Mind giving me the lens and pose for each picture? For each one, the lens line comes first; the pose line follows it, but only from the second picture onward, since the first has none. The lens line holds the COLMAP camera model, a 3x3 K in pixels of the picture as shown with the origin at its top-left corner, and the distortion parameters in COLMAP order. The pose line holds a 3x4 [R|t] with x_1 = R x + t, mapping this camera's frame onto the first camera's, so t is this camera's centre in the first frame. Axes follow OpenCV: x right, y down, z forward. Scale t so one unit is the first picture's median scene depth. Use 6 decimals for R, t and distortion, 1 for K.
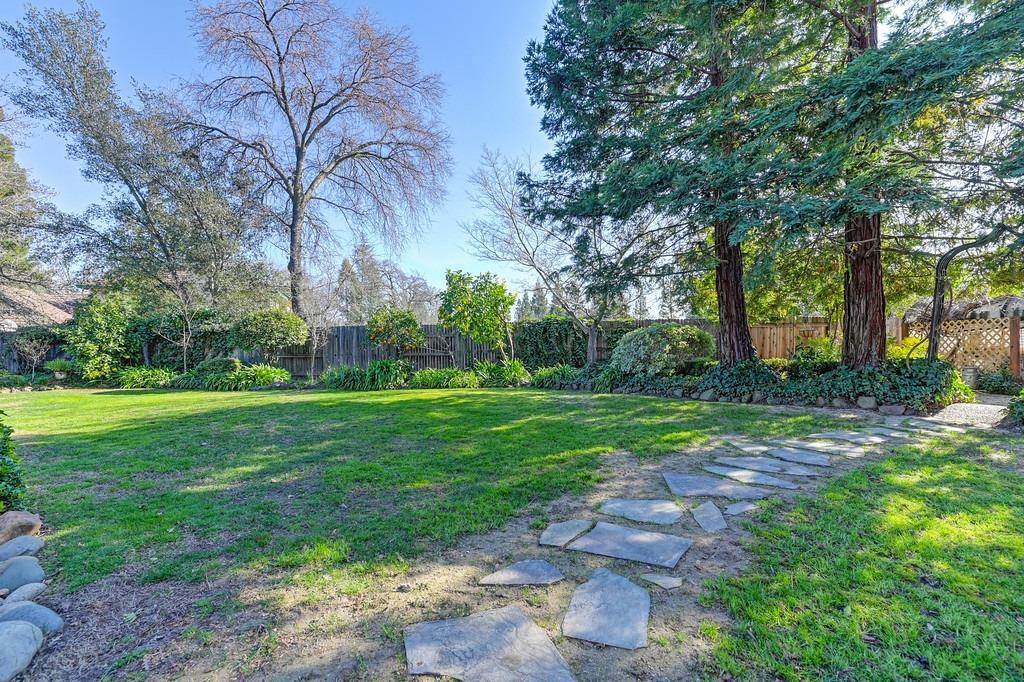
lens RADIAL K [[420.0, 0, 513.2], [0, 420.0, 345.5], [0, 0, 1]] dist [-0.013445, -0.000446]
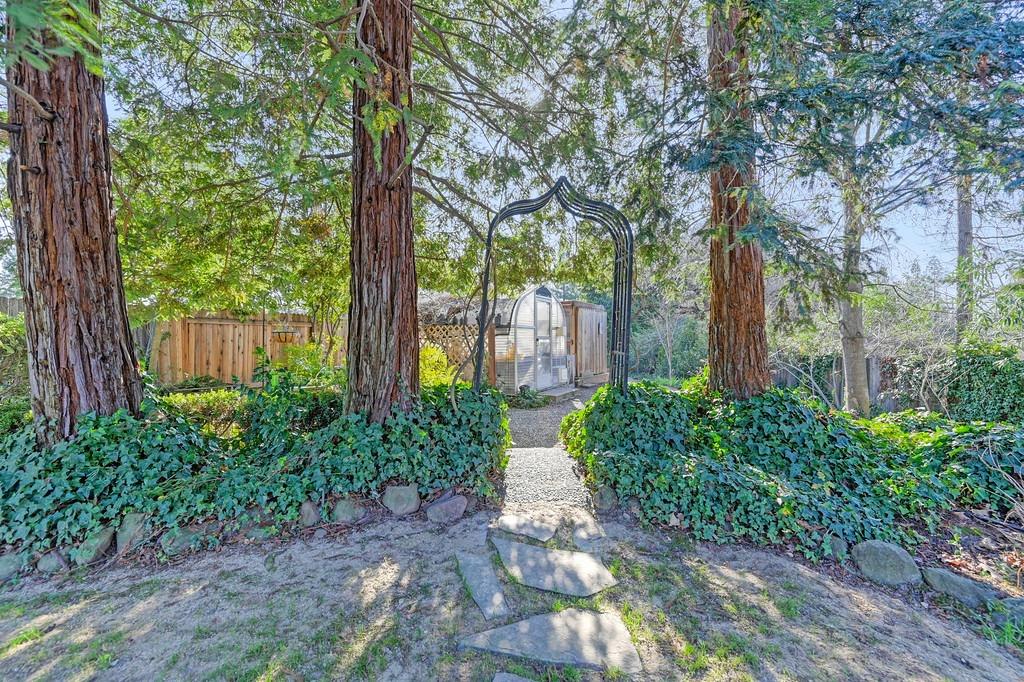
lens RADIAL K [[420.0, 0, 513.2], [0, 420.0, 345.5], [0, 0, 1]] dist [-0.013445, -0.000446]
pose [[0.450092, -0.001252, 0.892982, 0.391404], [-0.000137, 0.999999, 0.001471, -0.022112], [-0.892982, -0.000784, 0.450091, 0.537797]]
